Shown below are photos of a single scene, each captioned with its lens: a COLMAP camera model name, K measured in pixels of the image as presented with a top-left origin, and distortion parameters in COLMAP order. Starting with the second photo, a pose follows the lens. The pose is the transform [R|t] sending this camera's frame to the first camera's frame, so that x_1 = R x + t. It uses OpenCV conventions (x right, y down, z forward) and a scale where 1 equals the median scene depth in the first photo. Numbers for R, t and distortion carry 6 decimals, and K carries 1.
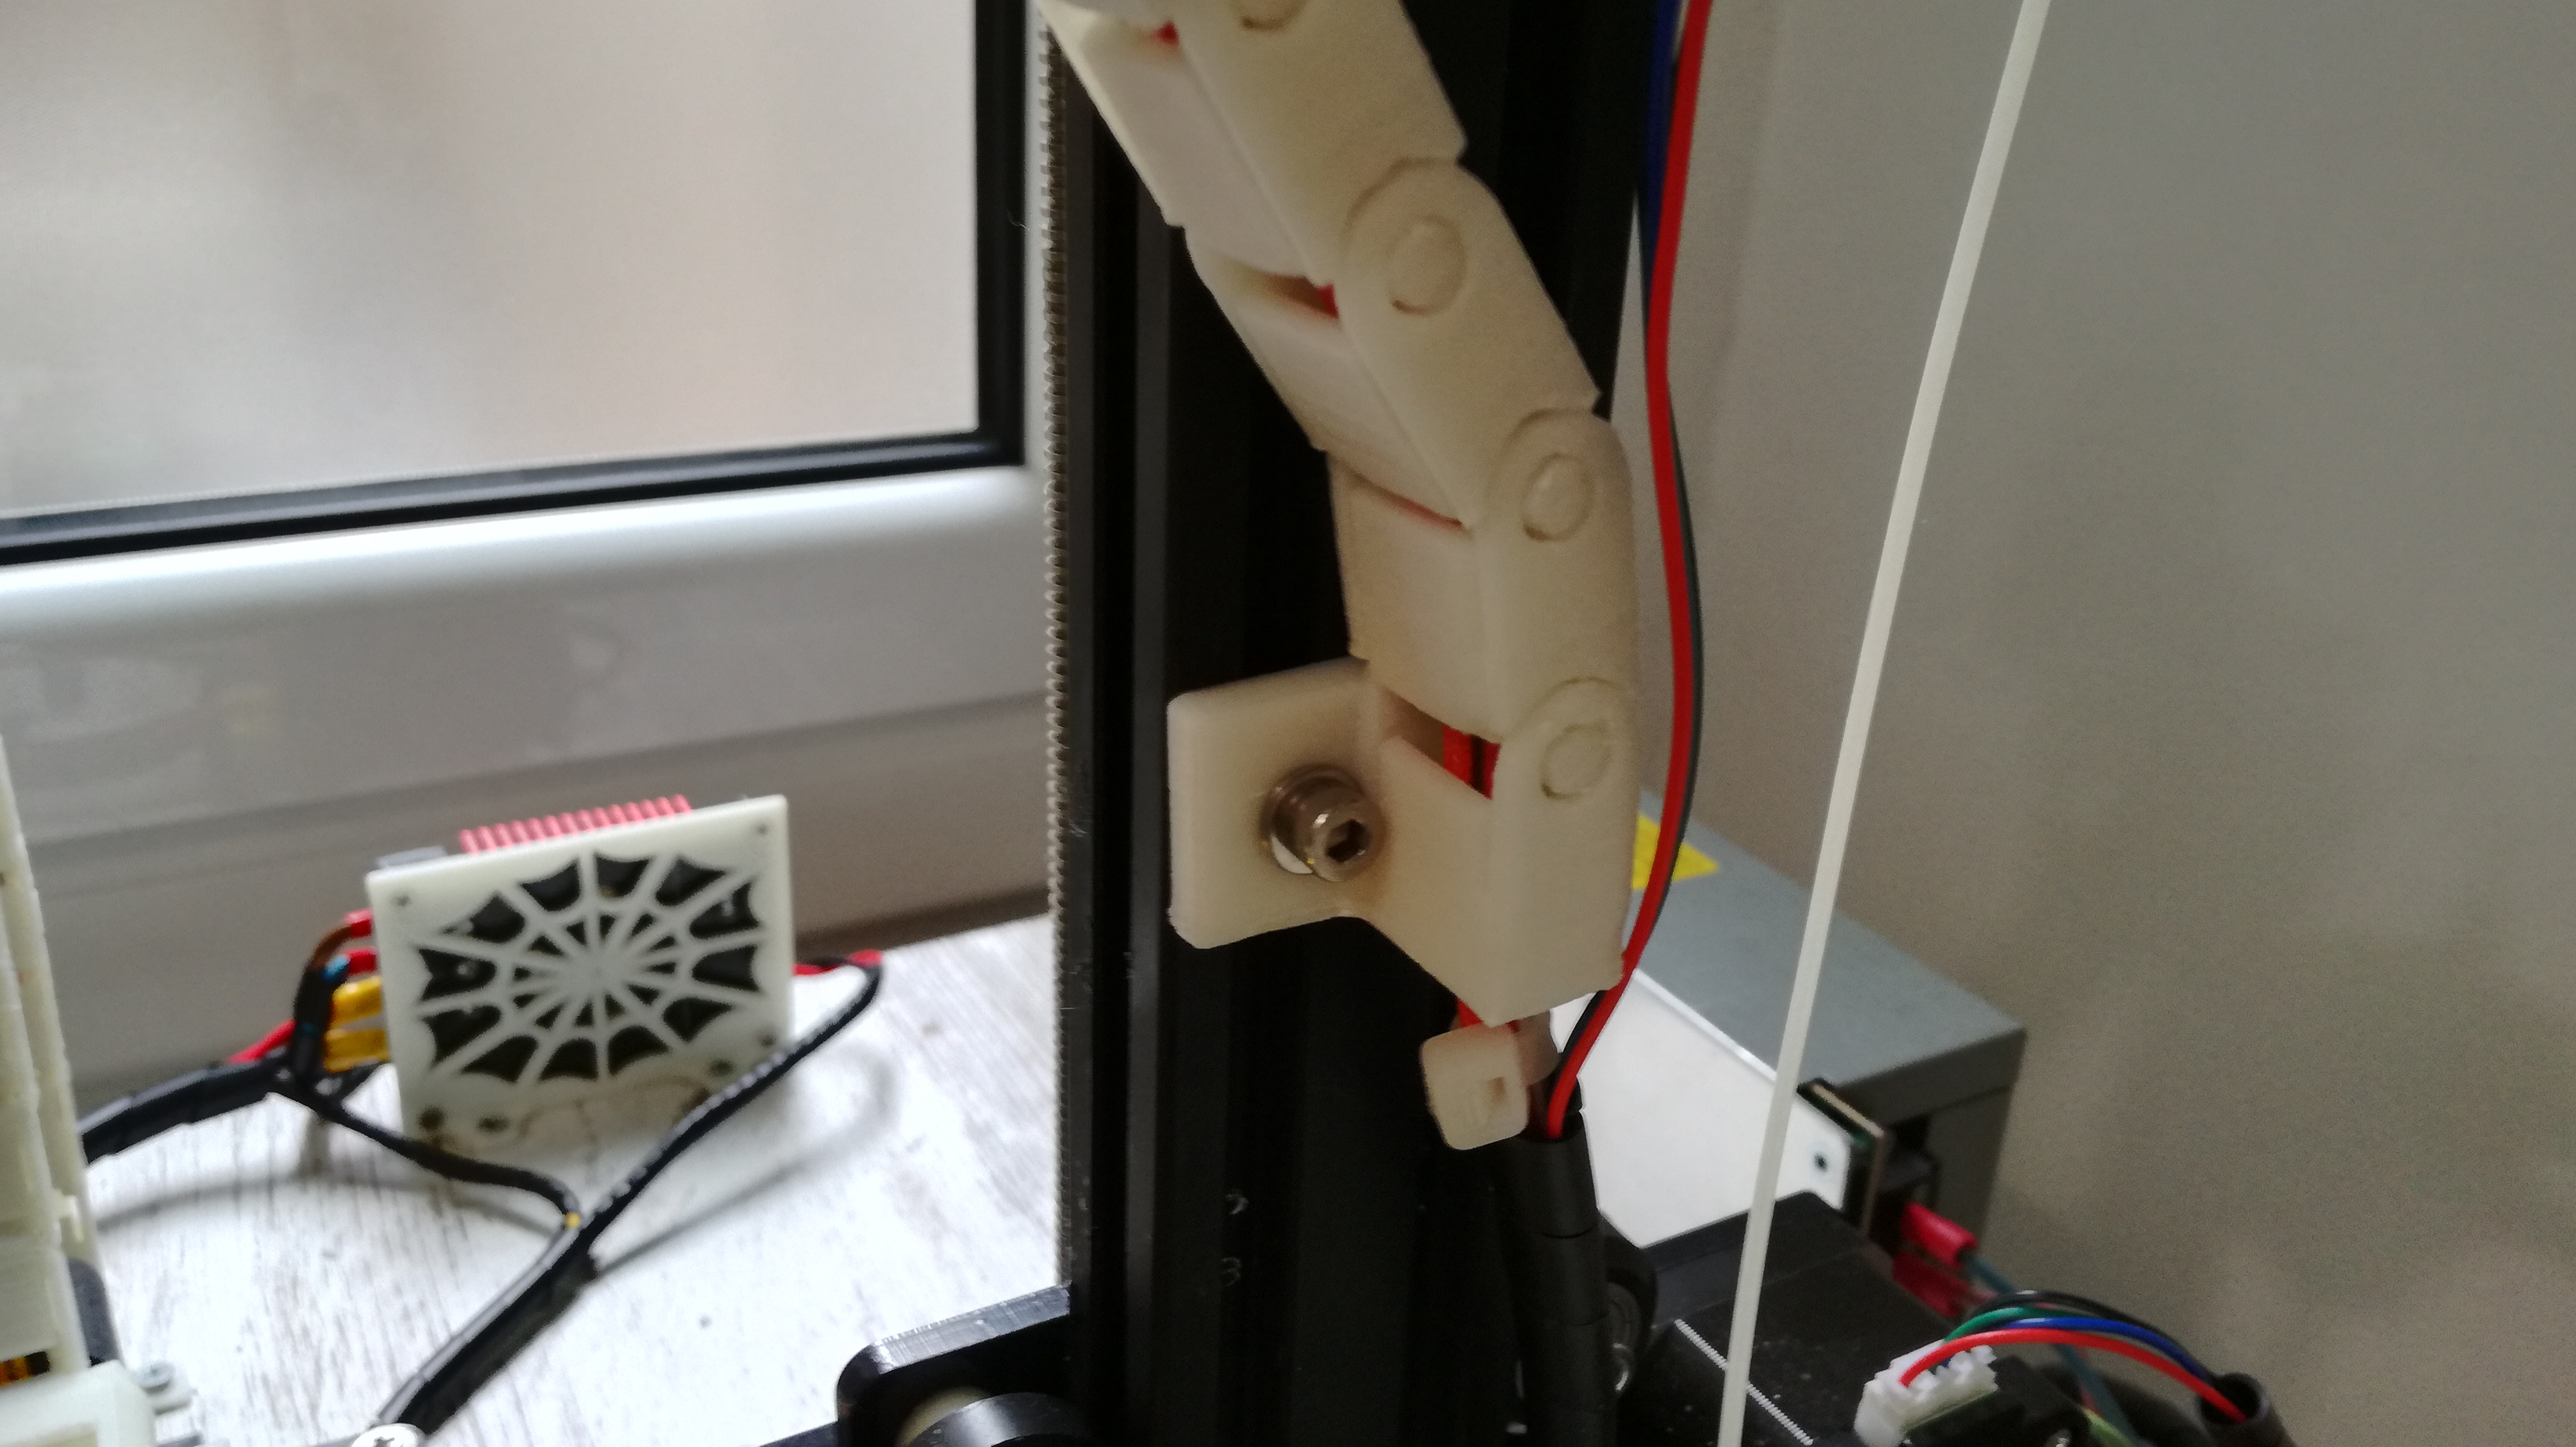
lens RADIAL K [[2159.3, 0, 1234.5], [0, 2159.3, 721.4], [0, 0, 1]] dist [0.144220, -0.288872]
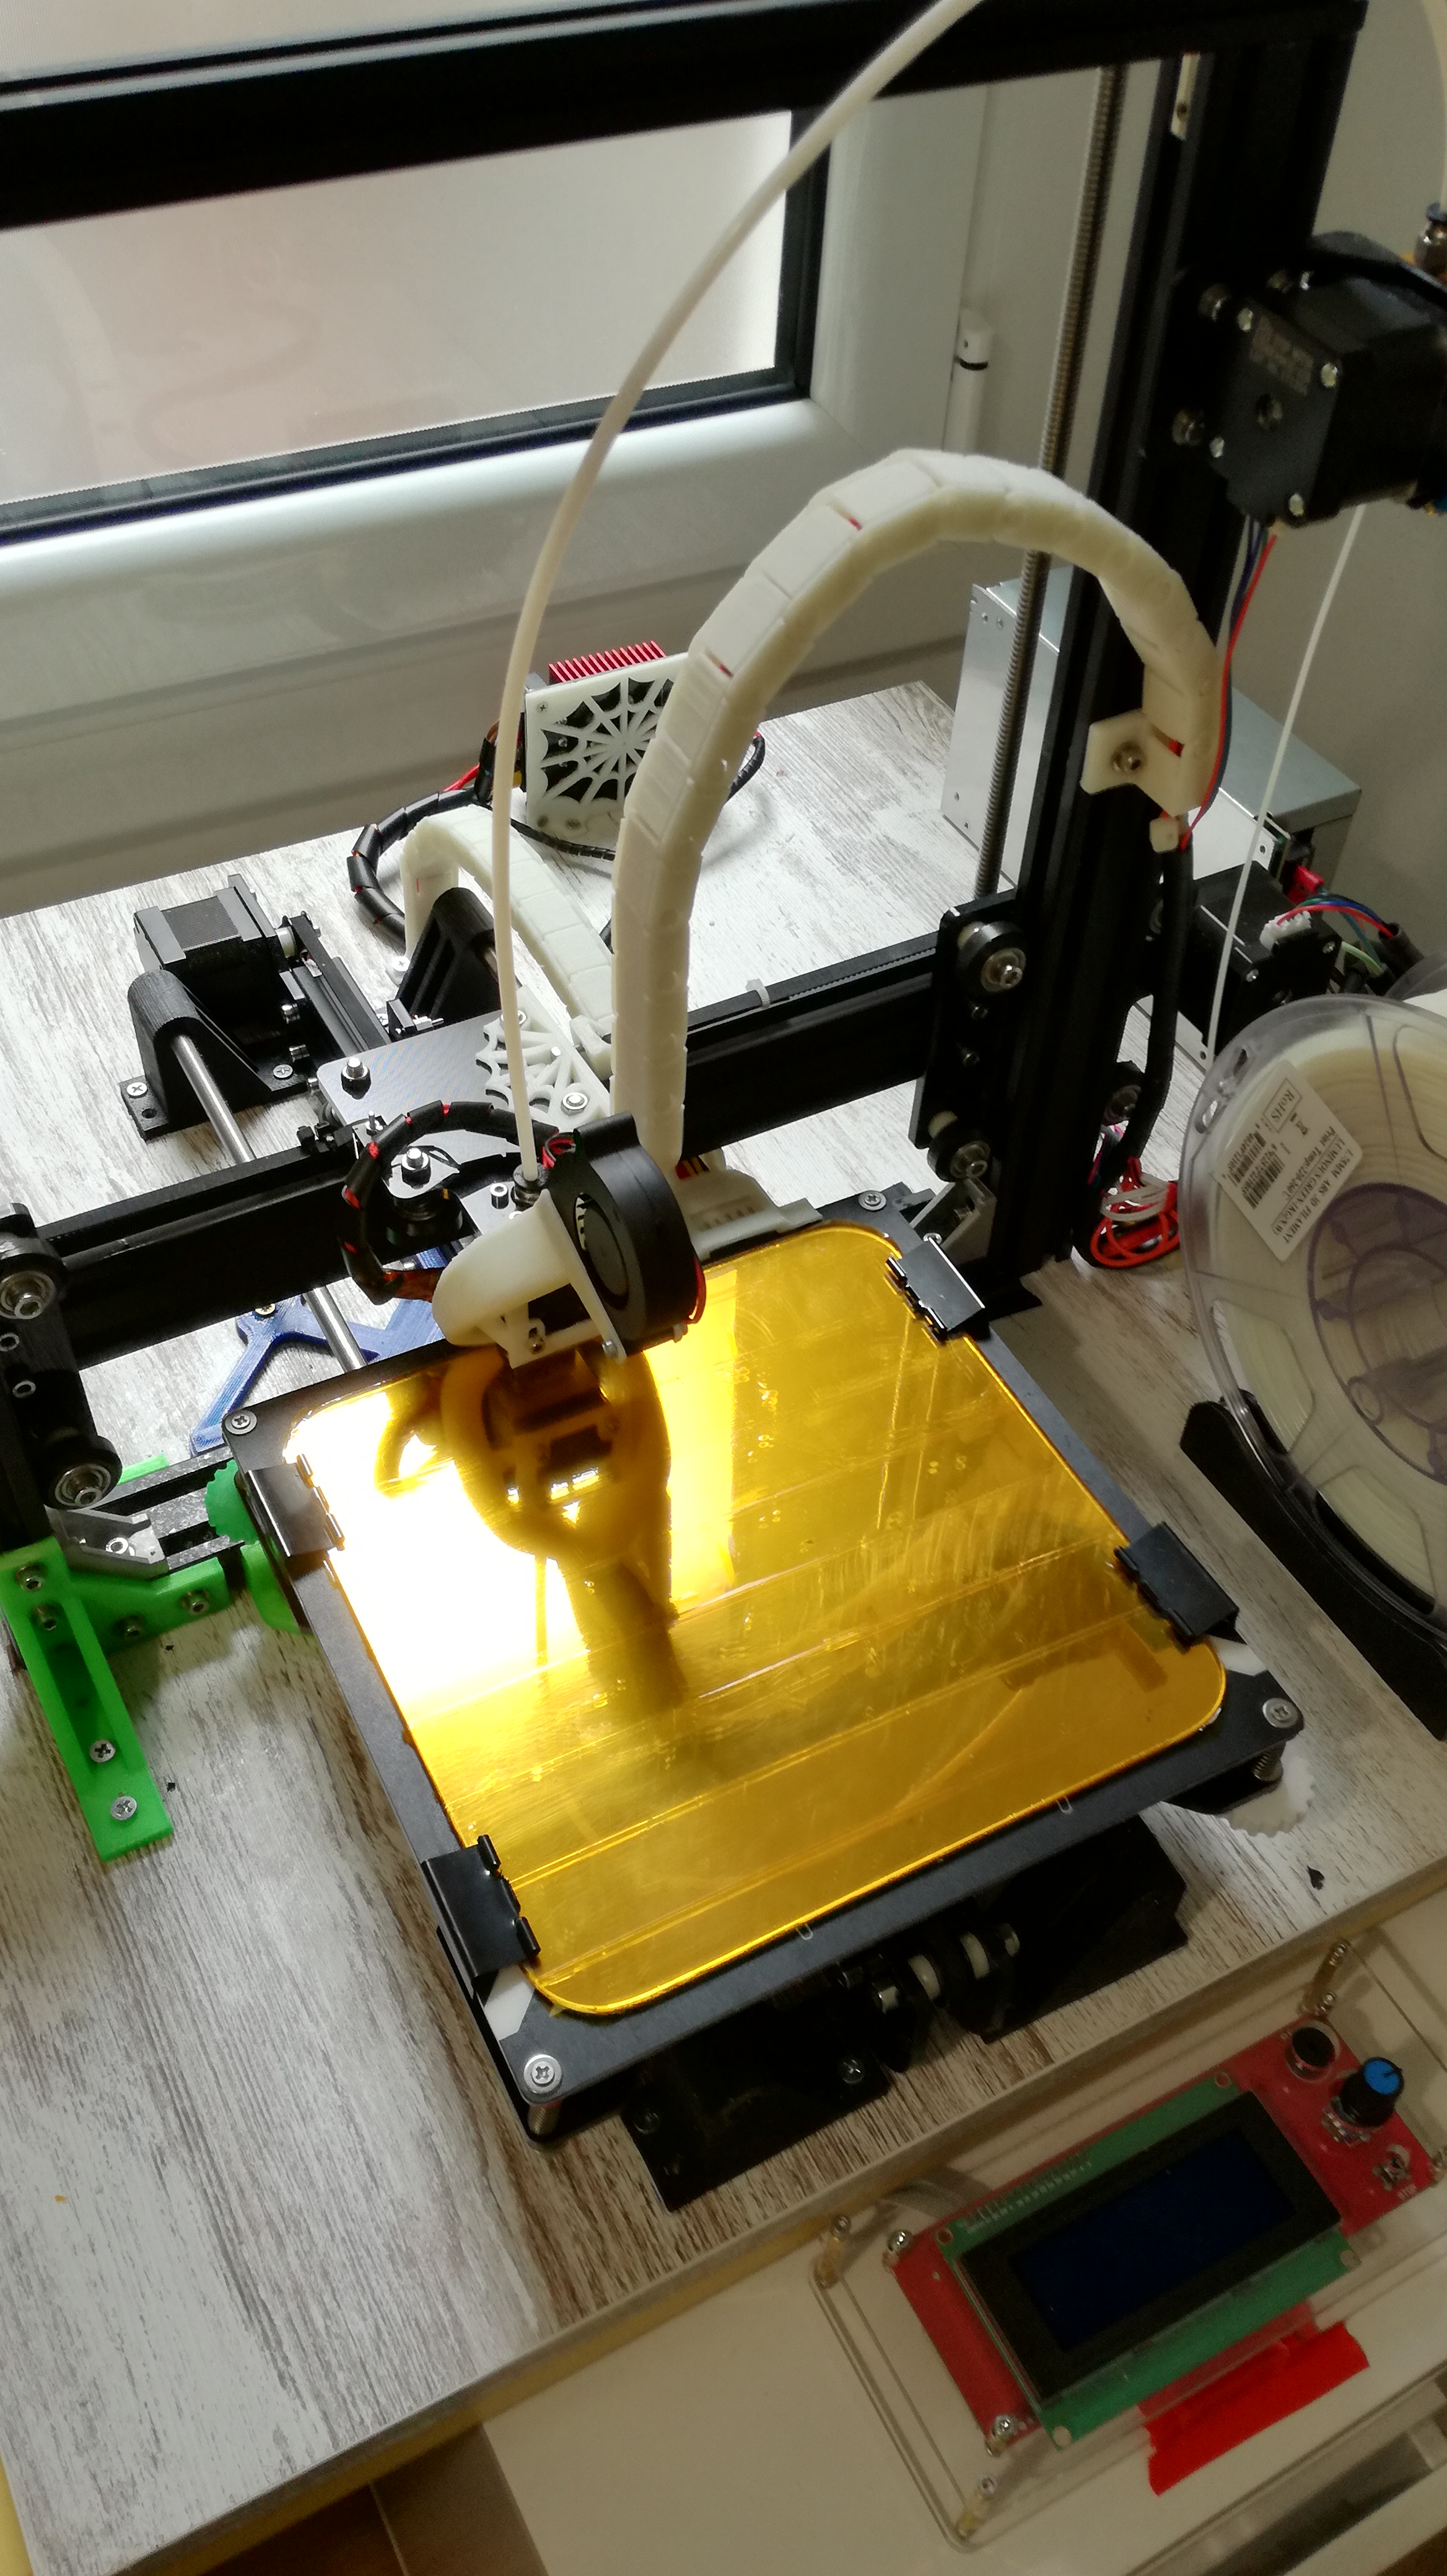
lens RADIAL K [[2159.3, 0, 705.8], [0, 2159.3, 1242.2], [0, 0, 1]] dist [0.144220, -0.288872]
pose [[0.999966, 0.008254, 0.000655, -0.246207], [-0.007899, 0.927243, 0.374378, -0.209993], [0.002483, -0.374370, 0.927276, -0.999384]]
